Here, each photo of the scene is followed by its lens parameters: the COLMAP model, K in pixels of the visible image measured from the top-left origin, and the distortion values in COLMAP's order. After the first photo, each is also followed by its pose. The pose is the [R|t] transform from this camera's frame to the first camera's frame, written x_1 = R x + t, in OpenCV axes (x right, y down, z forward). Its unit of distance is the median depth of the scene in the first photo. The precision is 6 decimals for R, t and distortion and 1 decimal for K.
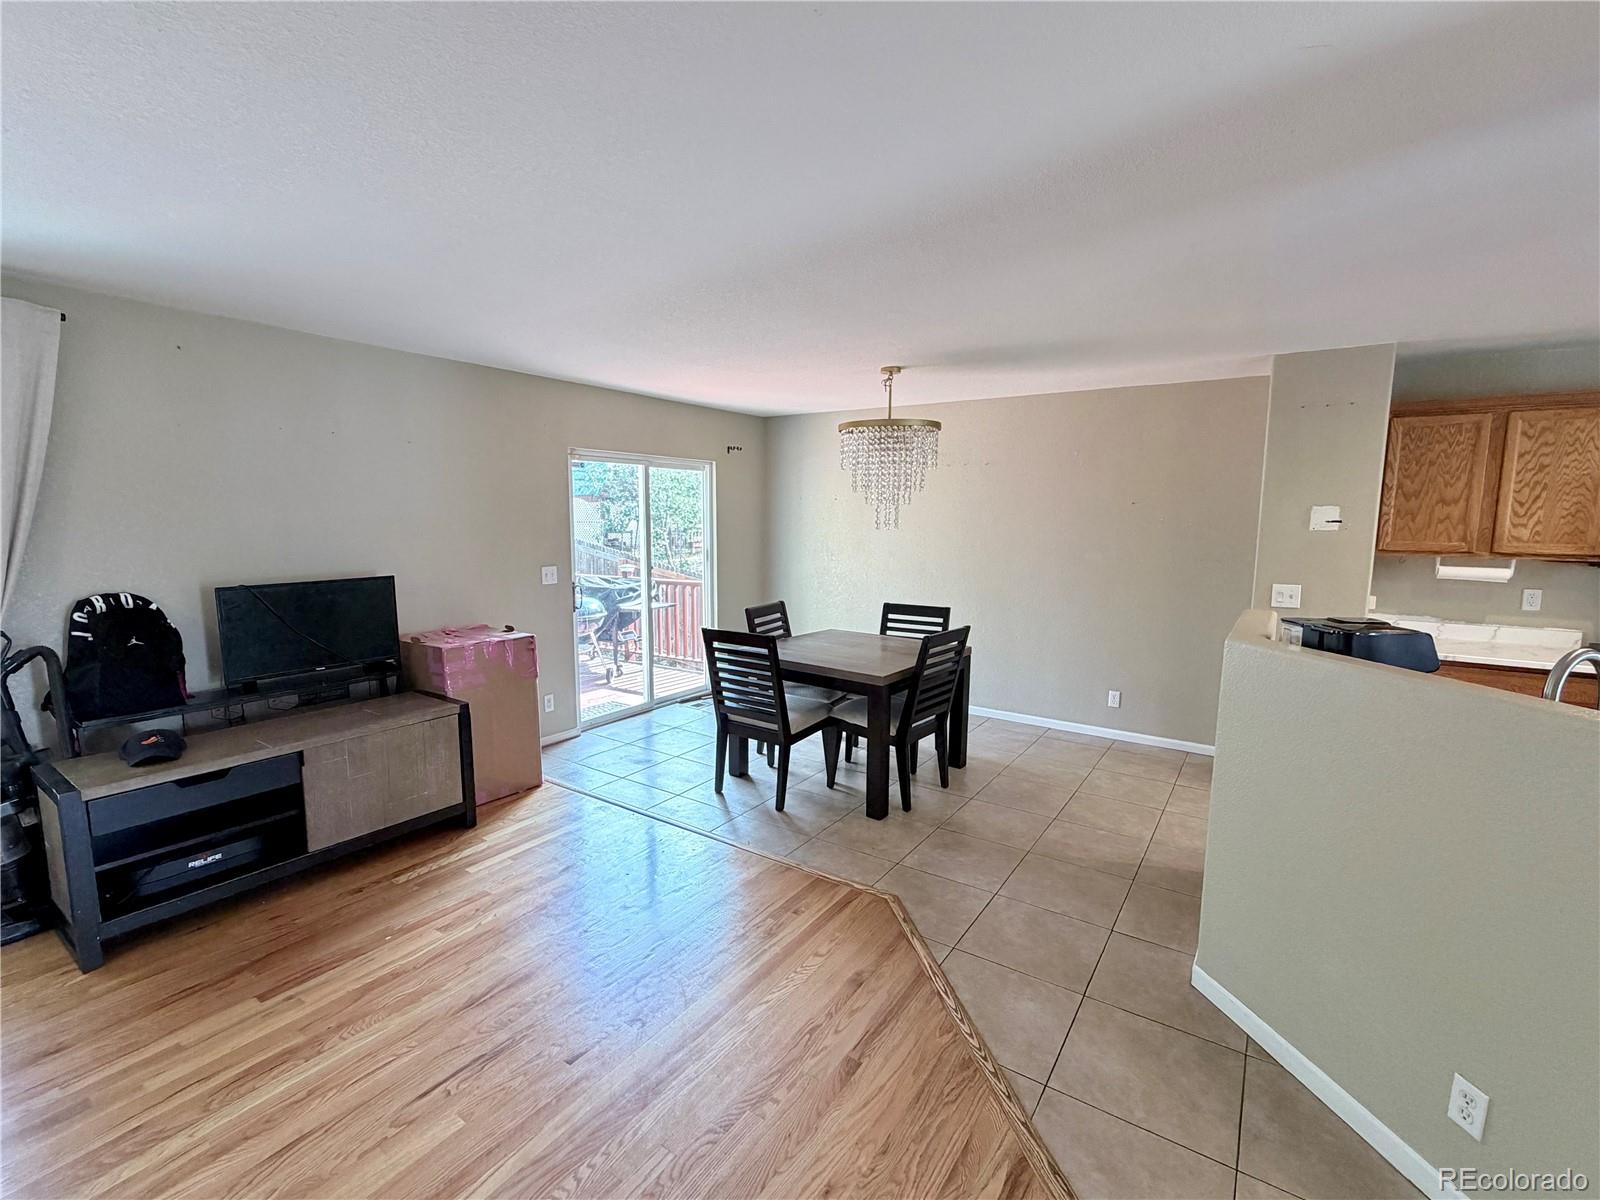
lens RADIAL K [[711.3, 0, 796.7], [0, 711.3, 596.8], [0, 0, 1]] dist [0.002347, -0.000429]
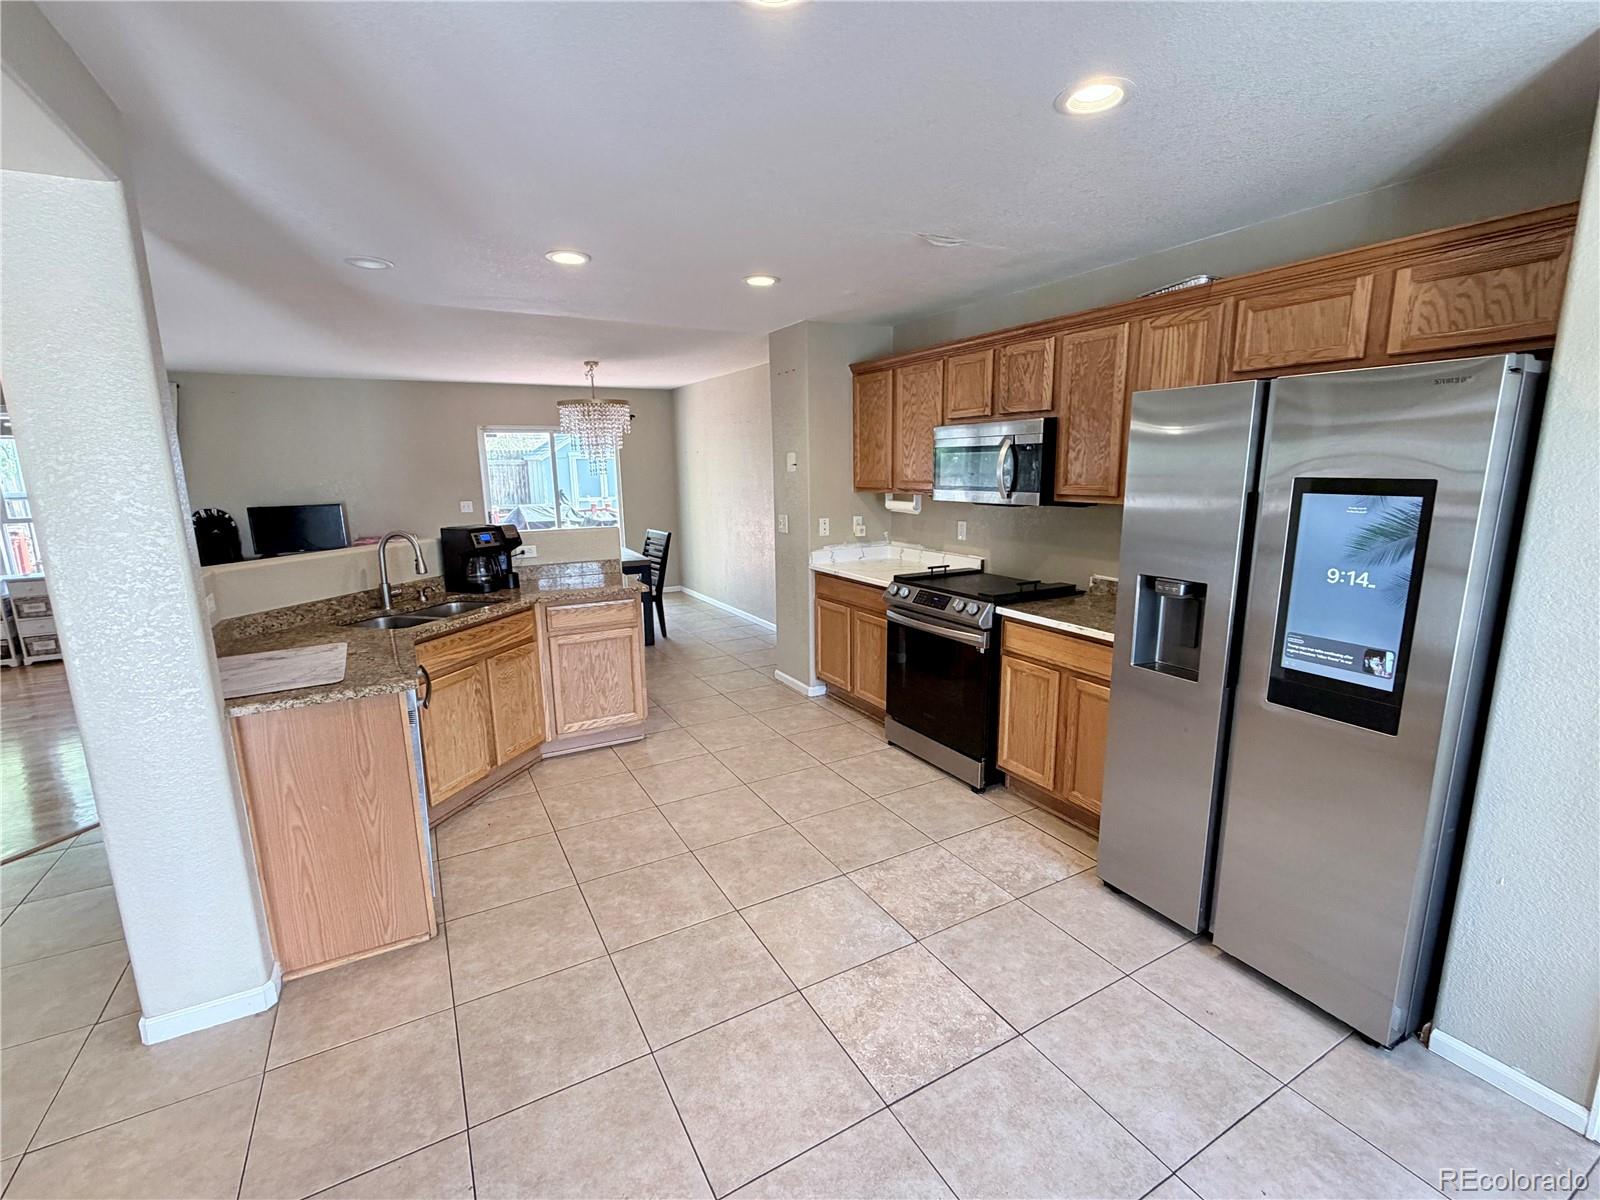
lens RADIAL K [[711.3, 0, 798.7], [0, 711.3, 602.8], [0, 0, 1]] dist [0.002347, -0.000429]
pose [[0.895168, 0.065693, -0.440861, 1.372875], [-0.031222, 0.995892, 0.085001, 0.032524], [0.444634, -0.062326, 0.893541, -0.150806]]
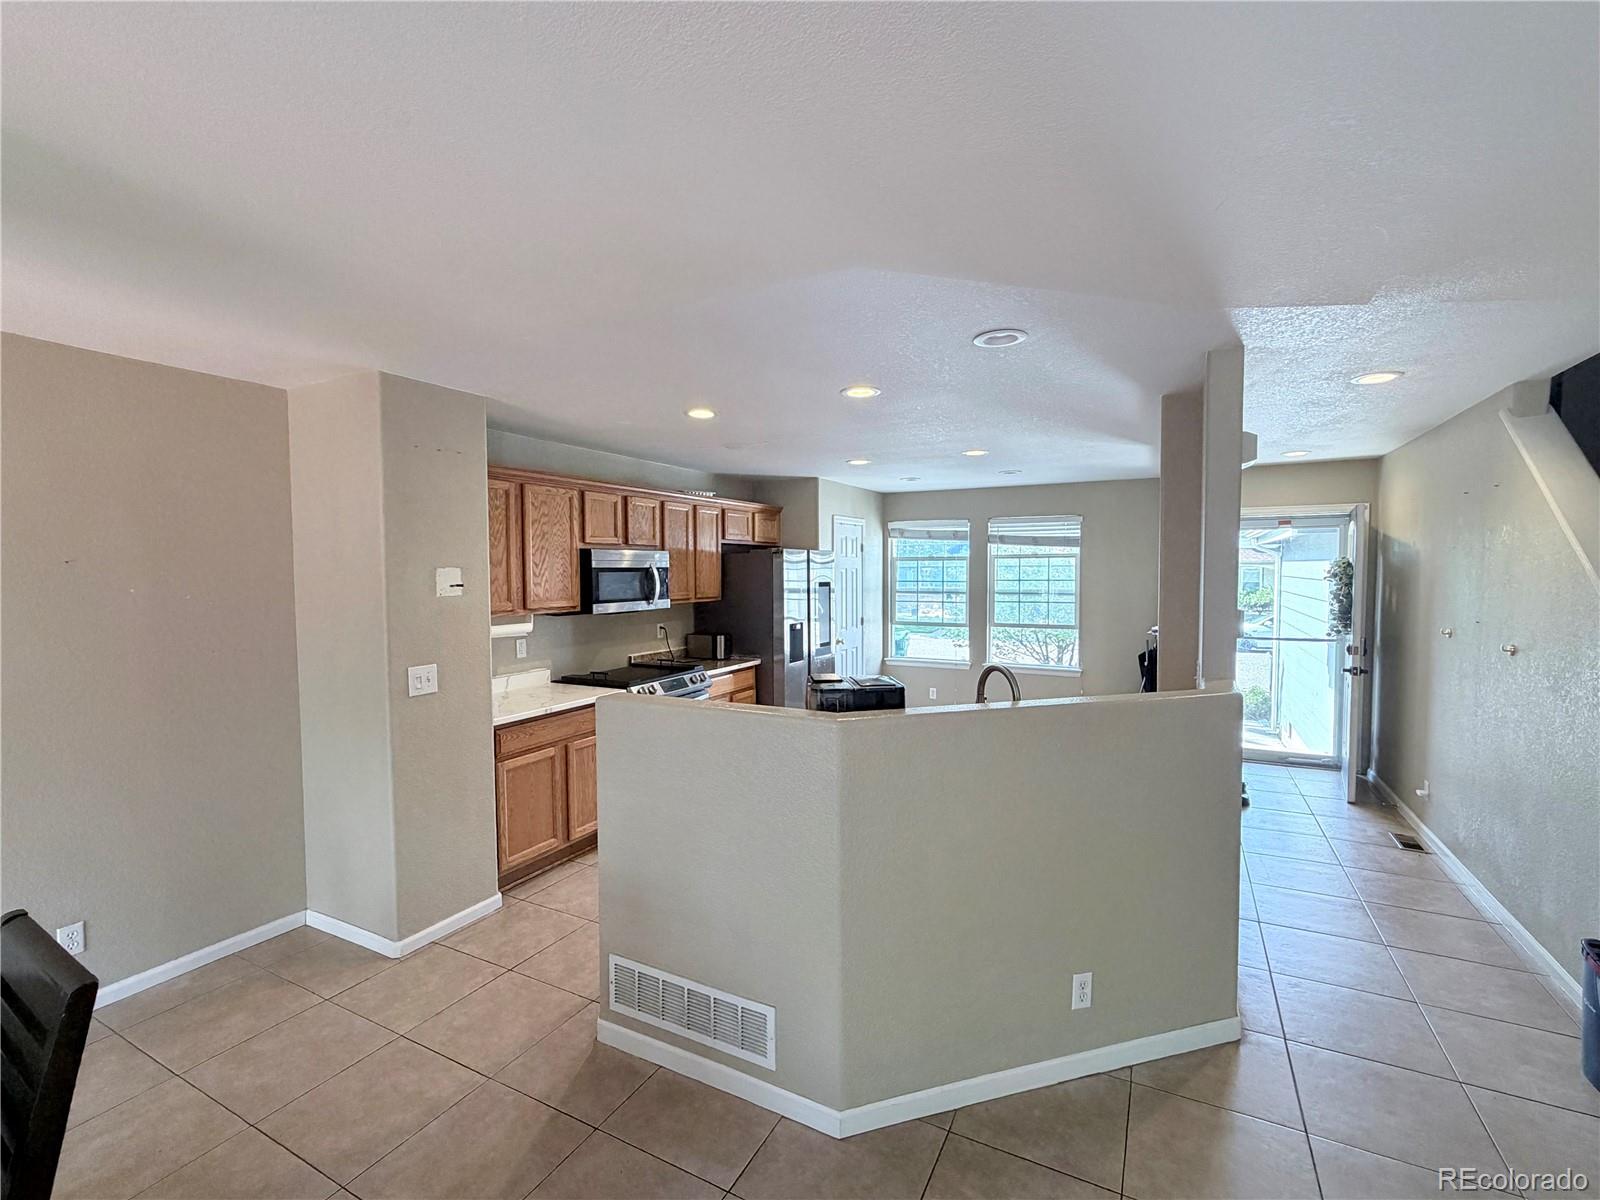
lens RADIAL K [[711.3, 0, 792.0], [0, 711.3, 596.9], [0, 0, 1]] dist [0.002347, -0.000429]
pose [[-0.102421, -0.042302, 0.993841, -0.157085], [0.131674, 0.989727, 0.055697, -0.088869], [-0.985988, 0.136567, -0.095799, 0.701543]]
